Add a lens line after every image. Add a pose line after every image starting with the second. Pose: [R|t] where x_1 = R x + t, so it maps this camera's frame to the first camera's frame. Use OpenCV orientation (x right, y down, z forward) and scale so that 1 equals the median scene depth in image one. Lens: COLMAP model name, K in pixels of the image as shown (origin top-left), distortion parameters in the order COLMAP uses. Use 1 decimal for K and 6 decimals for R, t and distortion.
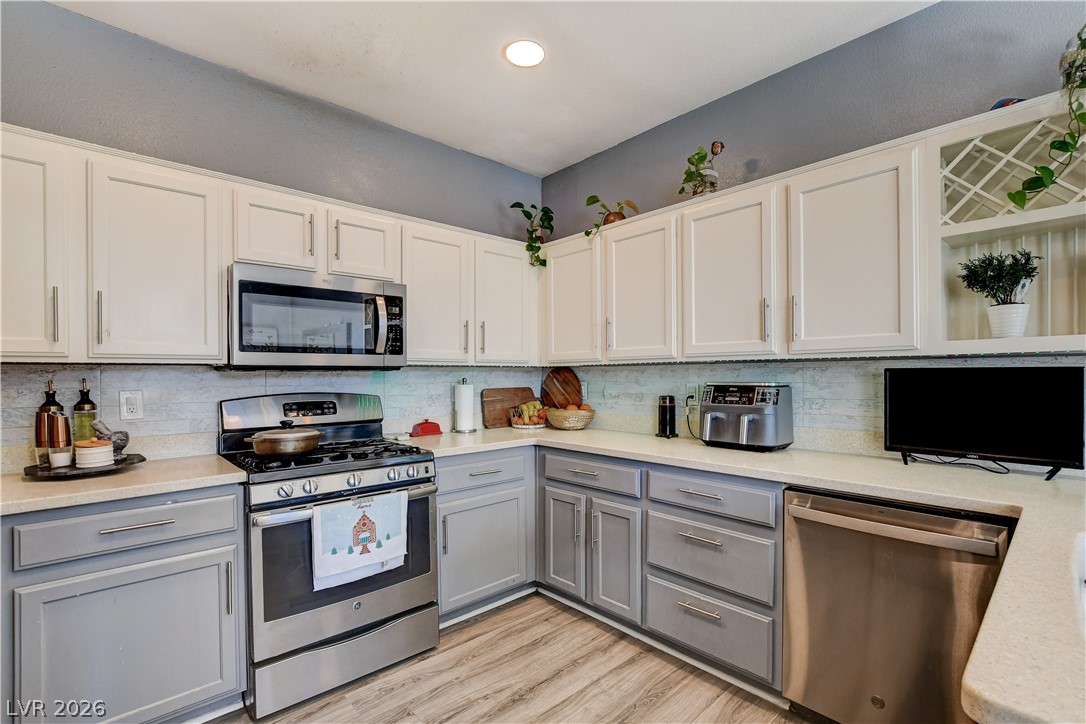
lens RADIAL K [[485.6, 0, 539.5], [0, 485.6, 369.8], [0, 0, 1]] dist [-0.000202, 0.000006]
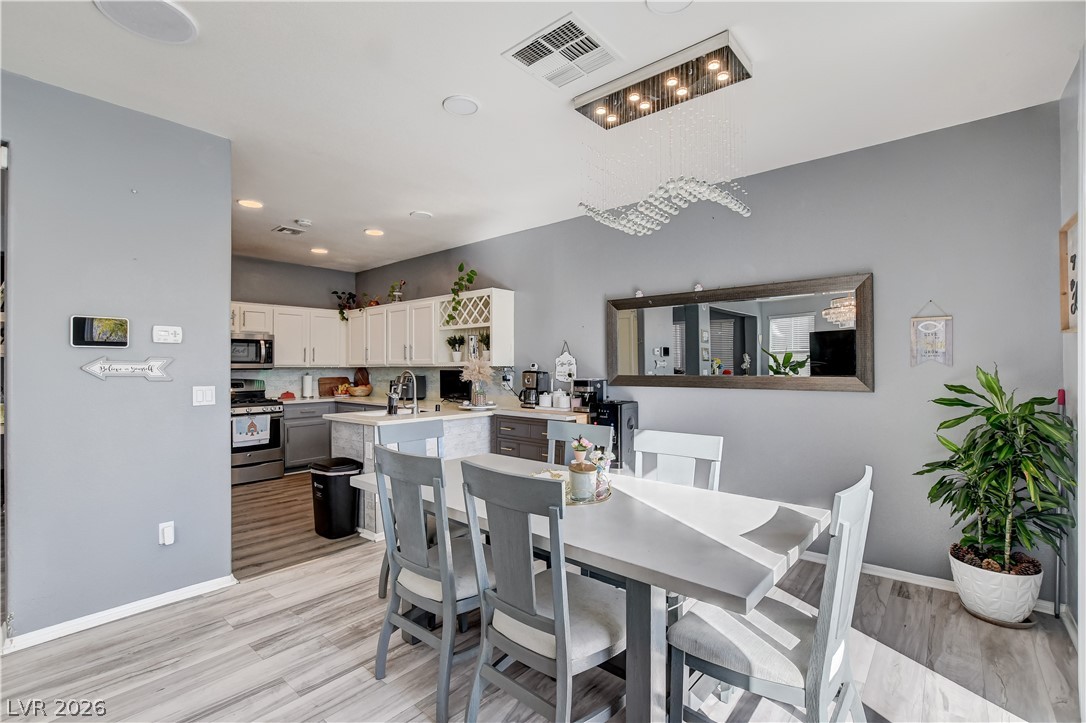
lens RADIAL K [[467.4, 0, 519.1], [0, 467.4, 359.7], [0, 0, 1]] dist [0.002550, 0.000414]
pose [[0.994588, 0.006418, 0.103702, 0.729265], [-0.005899, 0.999969, -0.005309, -0.044996], [-0.103733, 0.004669, 0.994594, -1.515953]]
